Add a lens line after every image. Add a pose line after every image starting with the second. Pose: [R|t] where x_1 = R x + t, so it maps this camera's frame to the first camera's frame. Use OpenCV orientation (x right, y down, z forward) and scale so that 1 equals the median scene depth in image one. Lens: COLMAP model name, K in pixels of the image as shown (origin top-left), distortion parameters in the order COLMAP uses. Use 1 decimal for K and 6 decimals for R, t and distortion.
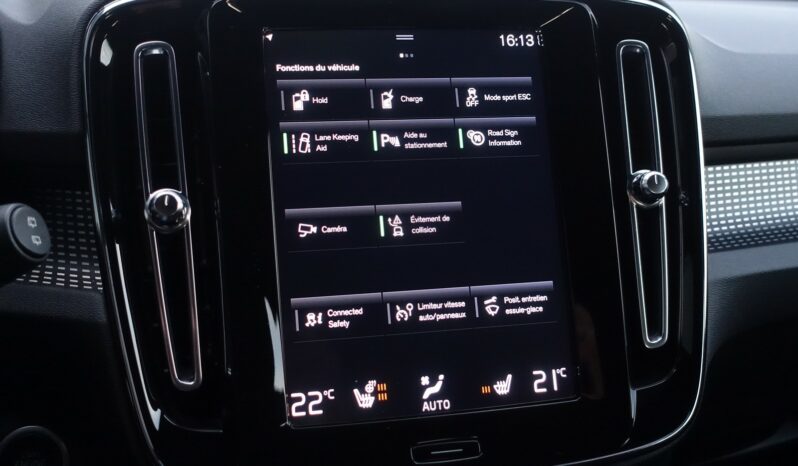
lens RADIAL K [[855.9, 0, 398.4], [0, 855.9, 234.4], [0, 0, 1]] dist [-0.021769, 0.000000]
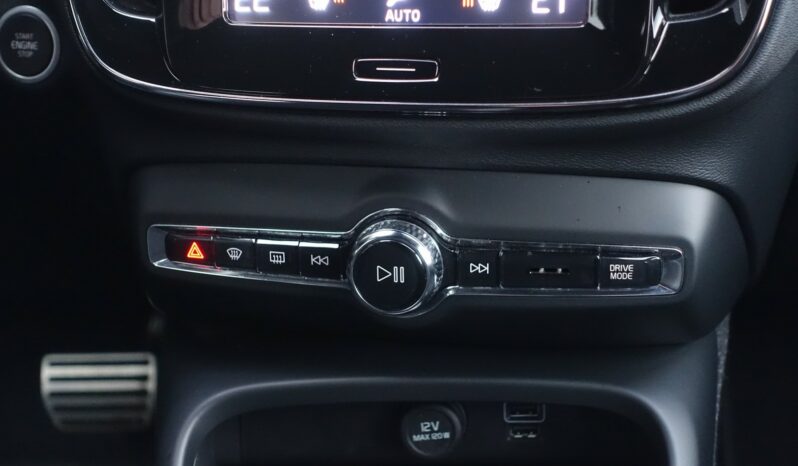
lens RADIAL K [[1277.6, 0, 399.5], [0, 1277.6, 233.7], [0, 0, 1]] dist [-0.143603, 0.000000]
pose [[0.903321, 0.155169, -0.399917, 0.544608], [-0.028100, 0.951685, 0.305786, 0.028033], [0.428044, -0.264986, 0.864038, -0.093293]]
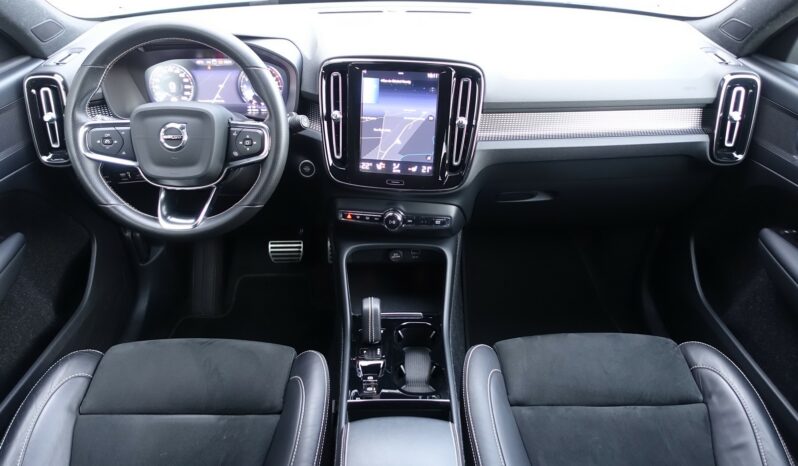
lens RADIAL K [[547.8, 0, 404.6], [0, 547.8, 232.3], [0, 0, 1]] dist [-0.010202, 0.003795]
pose [[0.943309, 0.191683, -0.270972, 0.827702], [-0.084264, 0.927940, 0.363079, -0.471161], [0.321042, -0.319663, 0.891486, -1.380492]]
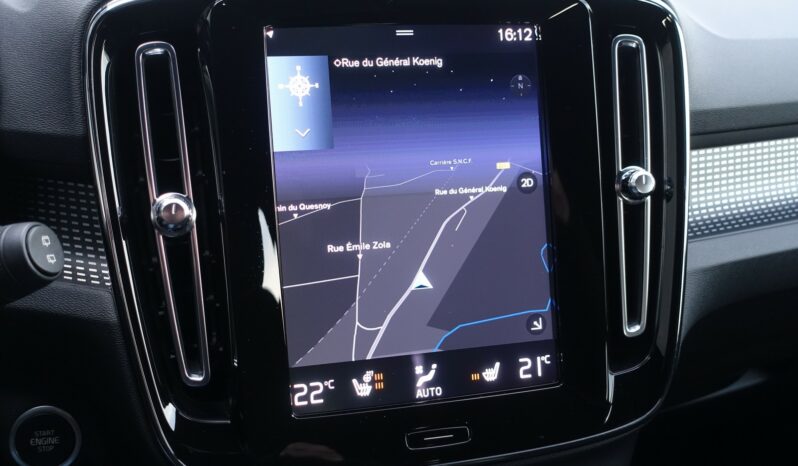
lens RADIAL K [[855.9, 0, 402.3], [0, 855.9, 236.8], [0, 0, 1]] dist [-0.021769, 0.000000]
pose [[0.999063, 0.012587, 0.041409, -0.035258], [-0.018643, 0.988616, 0.149300, -0.149144], [-0.039059, -0.149932, 0.987925, -0.027037]]
